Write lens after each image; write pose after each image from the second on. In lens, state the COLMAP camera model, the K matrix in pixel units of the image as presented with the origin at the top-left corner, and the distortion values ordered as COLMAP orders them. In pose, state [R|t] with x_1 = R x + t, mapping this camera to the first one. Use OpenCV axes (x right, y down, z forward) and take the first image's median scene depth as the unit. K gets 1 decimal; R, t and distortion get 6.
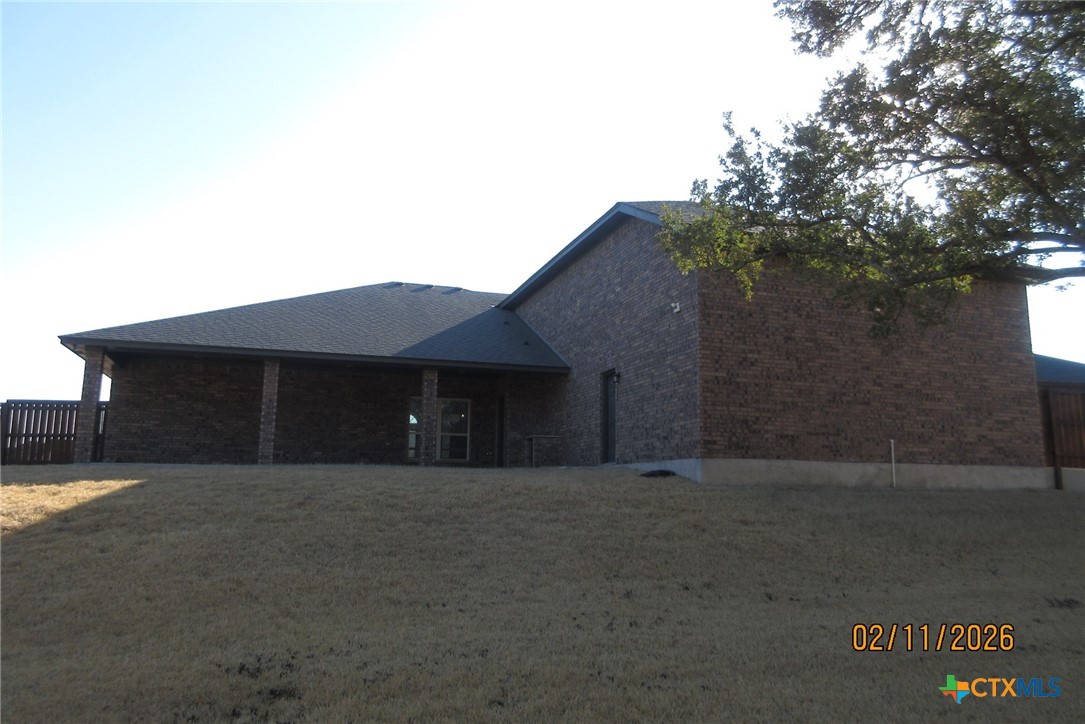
lens RADIAL K [[799.3, 0, 542.5], [0, 799.3, 362.0], [0, 0, 1]] dist [0.000649, 0.001283]
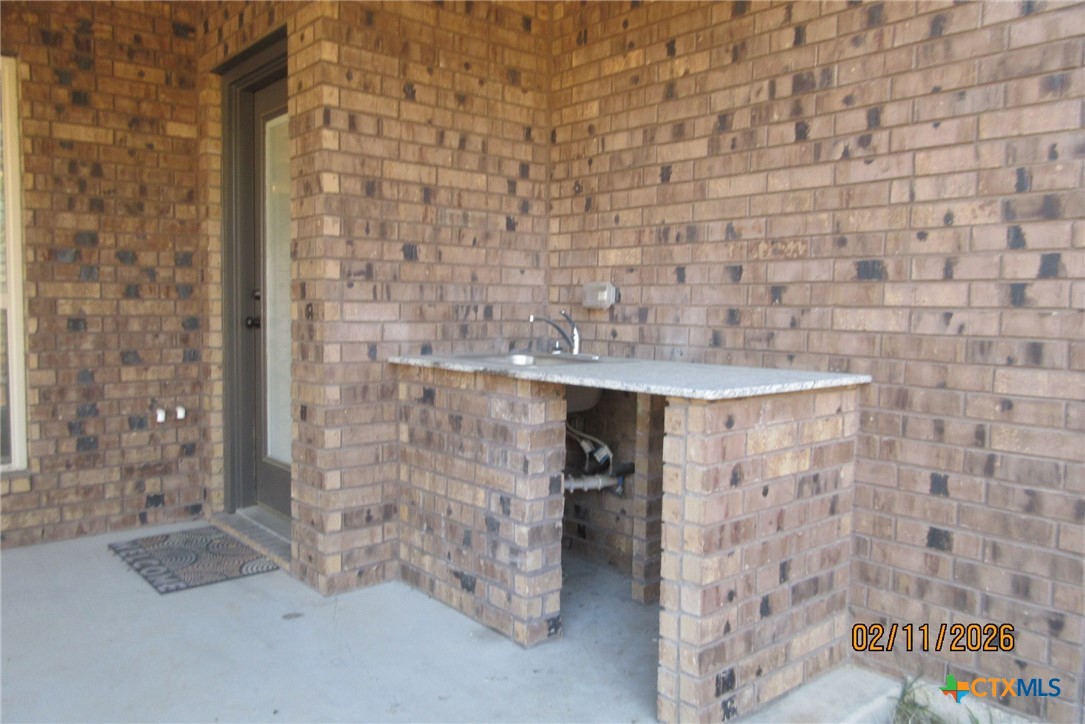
lens RADIAL K [[799.3, 0, 542.5], [0, 799.3, 362.0], [0, 0, 1]] dist [0.000649, 0.001283]
pose [[0.922483, -0.024297, 0.385272, -0.059499], [-0.071703, 0.969866, 0.232848, 0.060615], [-0.379320, -0.242423, 0.892943, 0.829513]]
